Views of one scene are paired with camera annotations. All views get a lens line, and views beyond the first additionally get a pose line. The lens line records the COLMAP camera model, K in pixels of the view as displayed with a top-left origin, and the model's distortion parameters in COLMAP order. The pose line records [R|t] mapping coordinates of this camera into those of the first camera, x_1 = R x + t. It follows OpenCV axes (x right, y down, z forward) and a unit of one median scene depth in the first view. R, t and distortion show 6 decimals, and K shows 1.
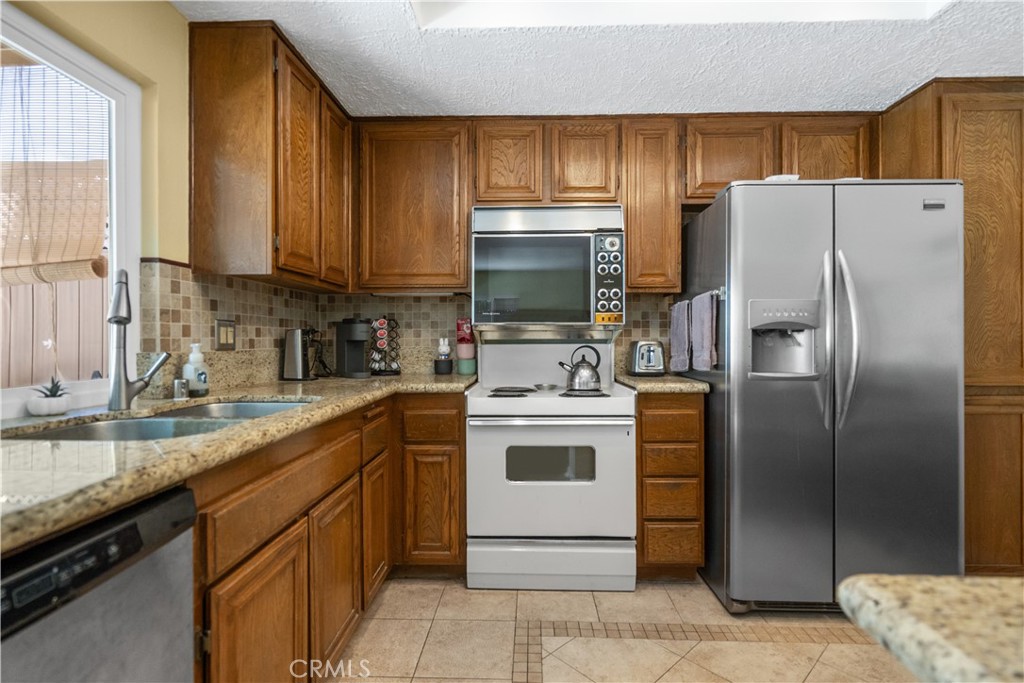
lens RADIAL K [[484.0, 0, 514.1], [0, 484.0, 342.9], [0, 0, 1]] dist [-0.001217, 0.000719]
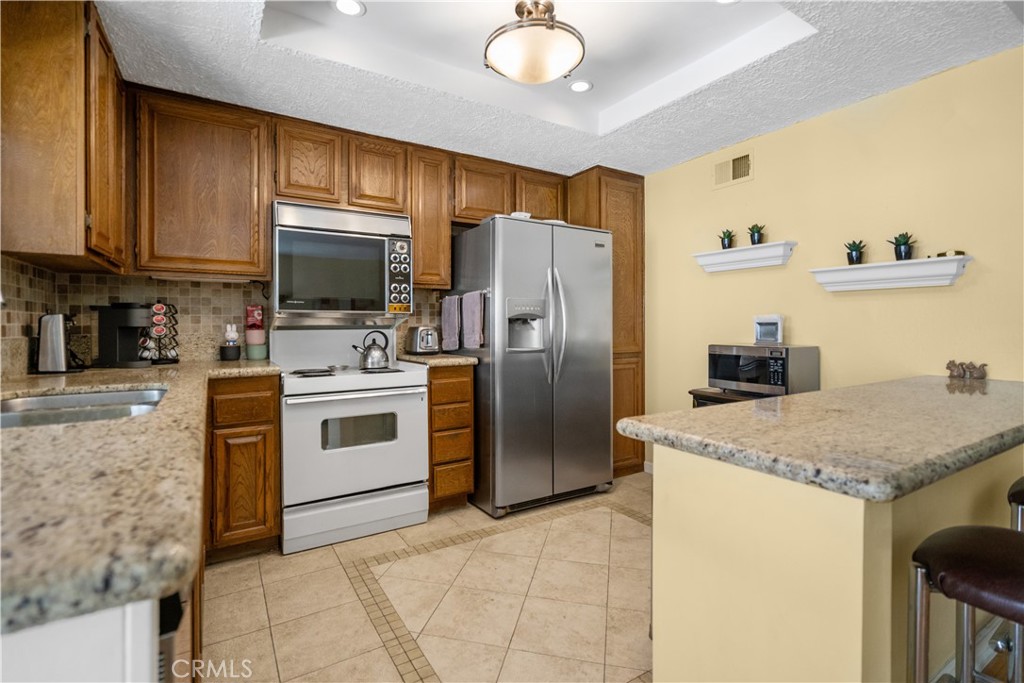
lens RADIAL K [[471.0, 0, 513.4], [0, 471.0, 334.3], [0, 0, 1]] dist [0.000069, 0.000437]
pose [[0.830430, -0.011457, 0.557006, -0.248444], [0.004942, 0.999901, 0.013199, 0.000844], [-0.557101, -0.008208, 0.830404, -0.158821]]
